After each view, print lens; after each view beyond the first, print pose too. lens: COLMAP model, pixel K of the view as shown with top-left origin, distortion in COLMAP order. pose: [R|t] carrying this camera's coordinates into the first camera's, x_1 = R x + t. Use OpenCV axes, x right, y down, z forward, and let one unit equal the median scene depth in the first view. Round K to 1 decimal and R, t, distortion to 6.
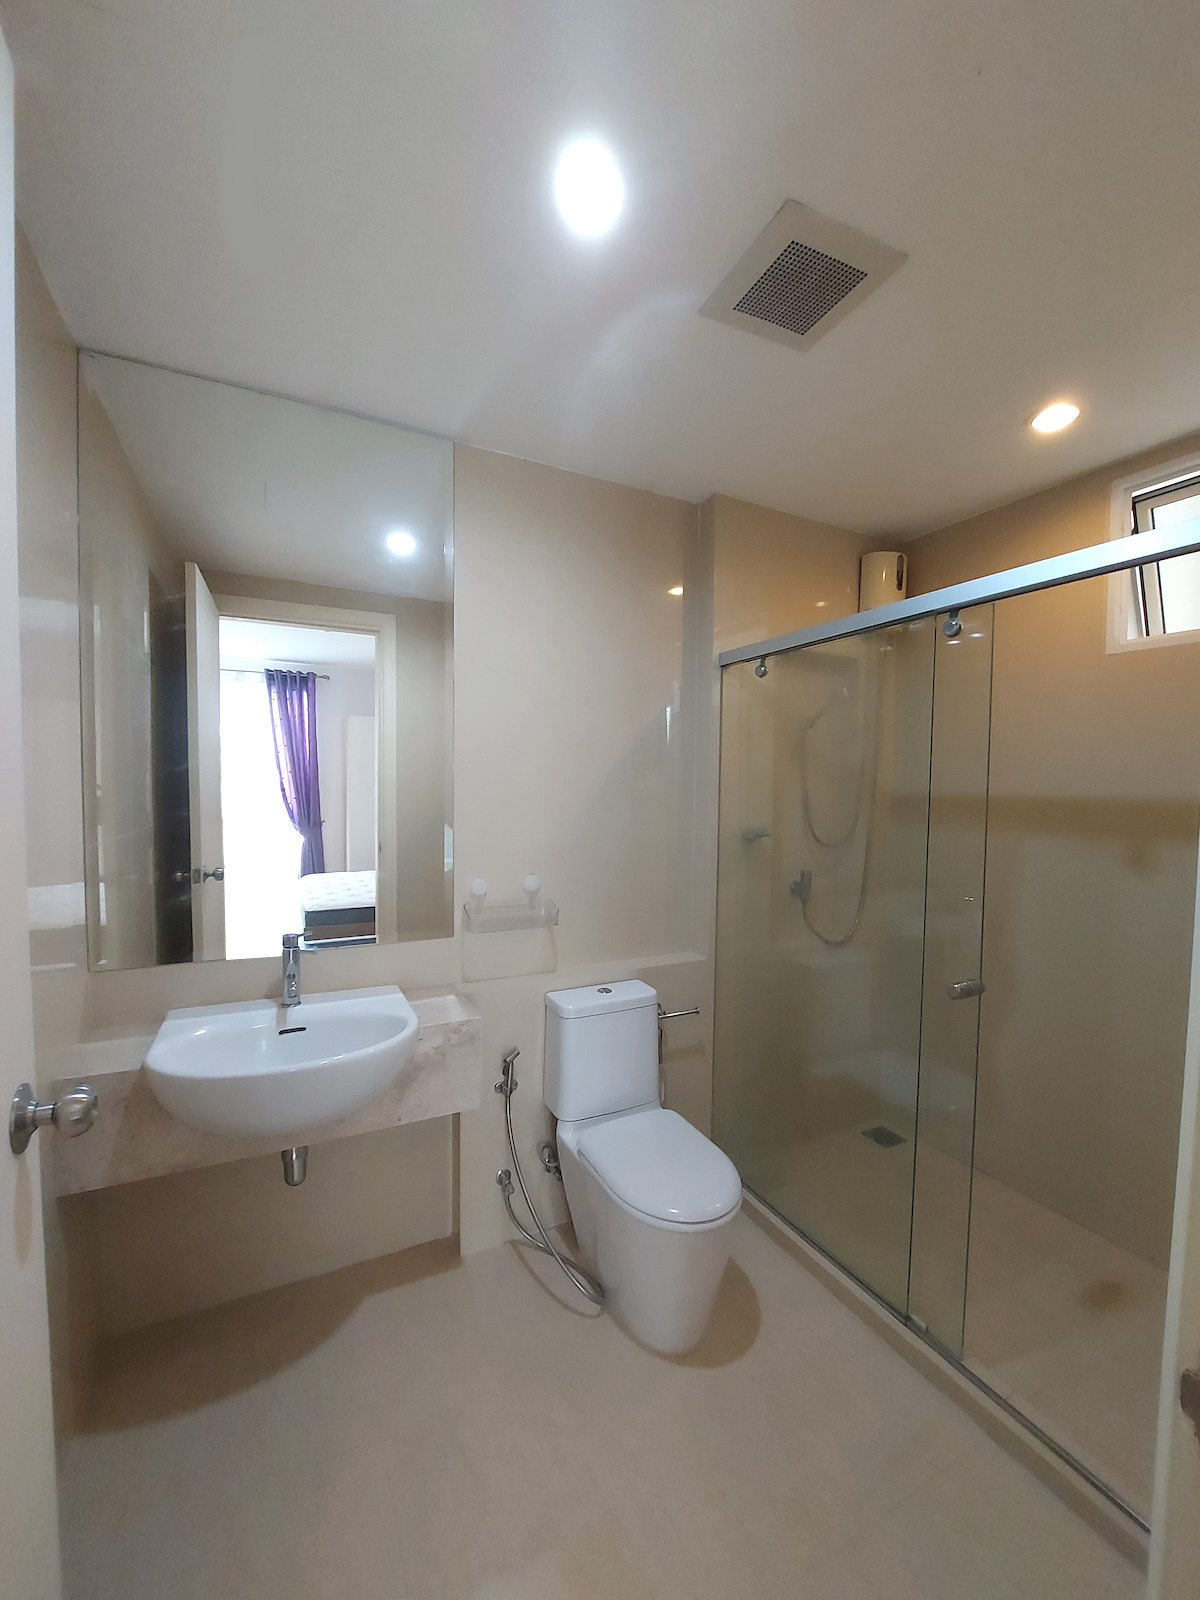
lens RADIAL K [[636.9, 0, 603.4], [0, 636.9, 807.1], [0, 0, 1]] dist [-0.002384, -0.006413]
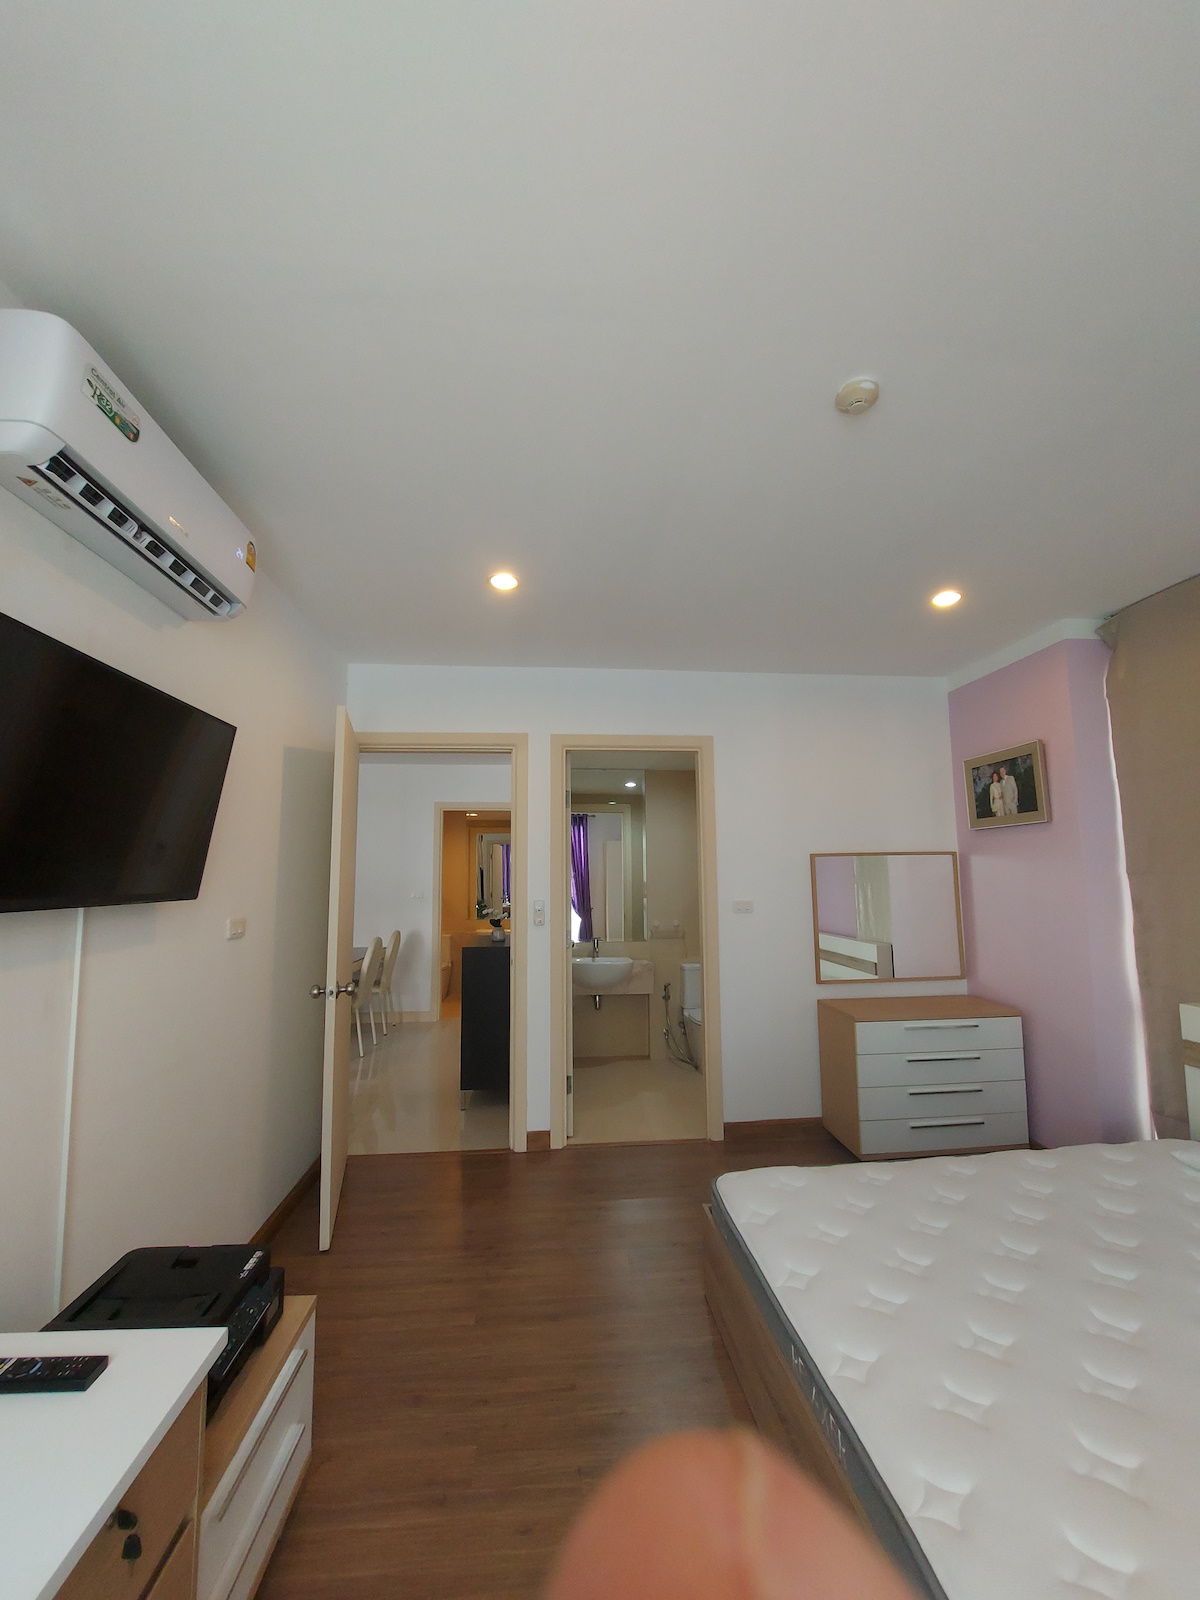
lens RADIAL K [[636.9, 0, 603.4], [0, 636.9, 807.1], [0, 0, 1]] dist [-0.002384, -0.006413]
pose [[0.928507, -0.062151, -0.366076, 0.672029], [0.007036, 0.988660, -0.150007, 0.044045], [0.371247, 0.136707, 0.918415, -1.782850]]
